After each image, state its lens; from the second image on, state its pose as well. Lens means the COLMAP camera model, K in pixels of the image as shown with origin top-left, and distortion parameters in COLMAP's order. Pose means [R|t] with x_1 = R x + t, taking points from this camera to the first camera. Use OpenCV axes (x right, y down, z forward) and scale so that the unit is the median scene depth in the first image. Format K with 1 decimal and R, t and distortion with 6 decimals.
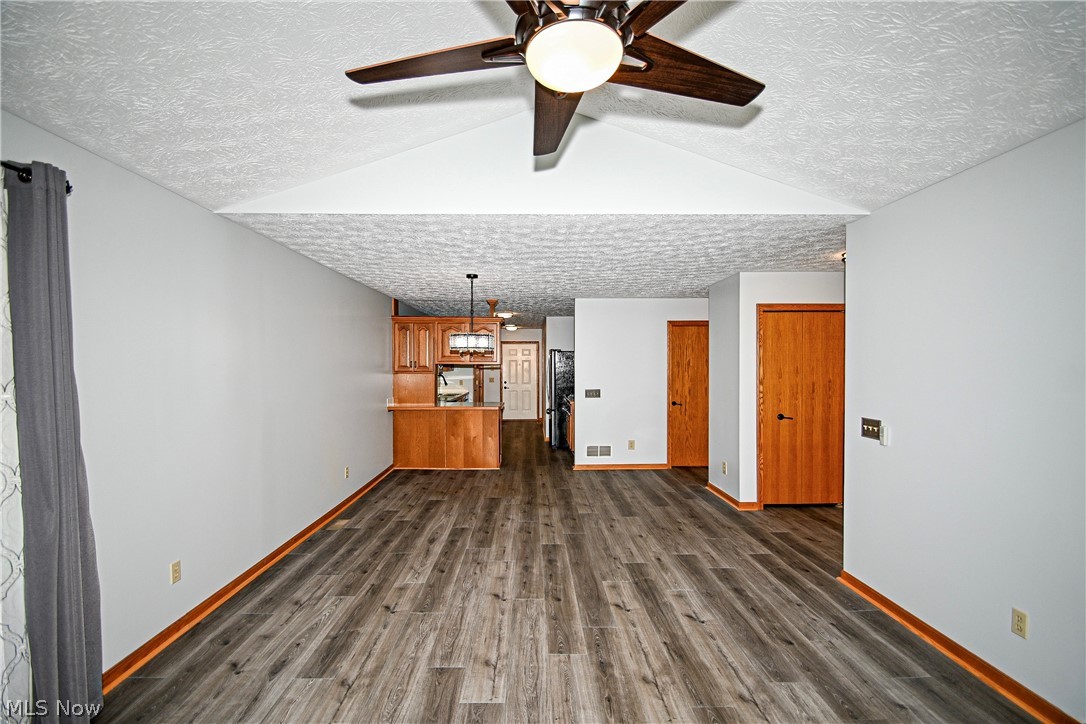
lens RADIAL K [[472.7, 0, 541.5], [0, 472.7, 369.5], [0, 0, 1]] dist [0.003487, -0.007453]
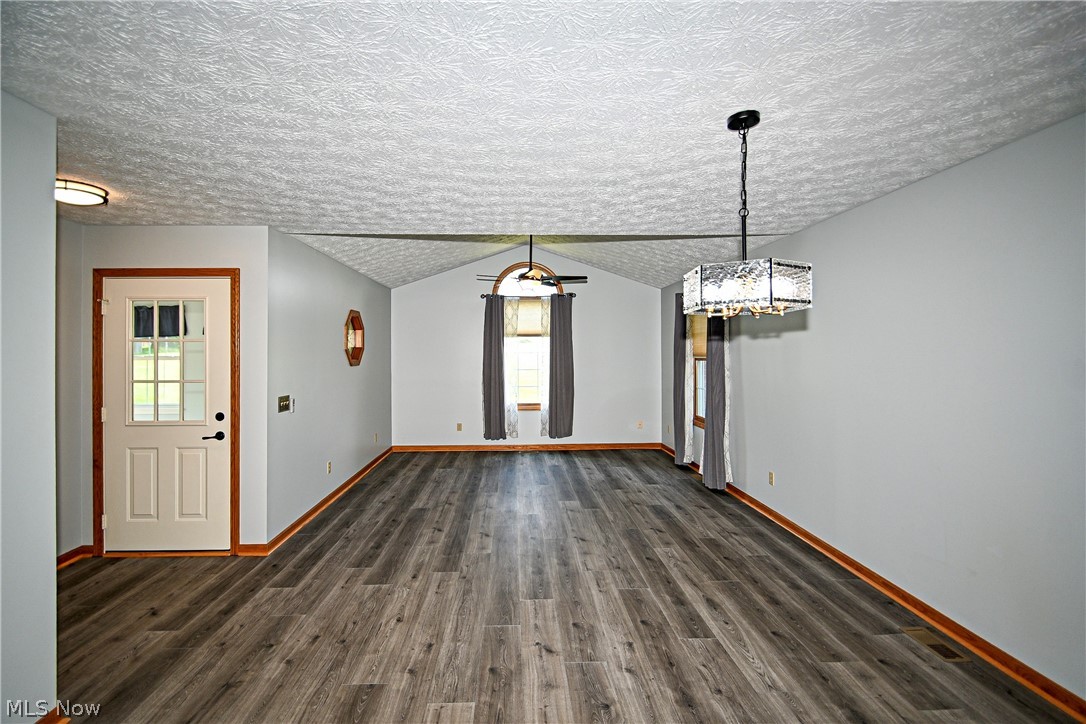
lens RADIAL K [[472.7, 0, 534.0], [0, 472.7, 356.9], [0, 0, 1]] dist [0.003487, -0.007453]
pose [[-0.999765, 0.008123, -0.020099, 0.045555], [0.007733, 0.999781, 0.019437, -0.015655], [0.020253, 0.019277, -0.999609, 1.939338]]
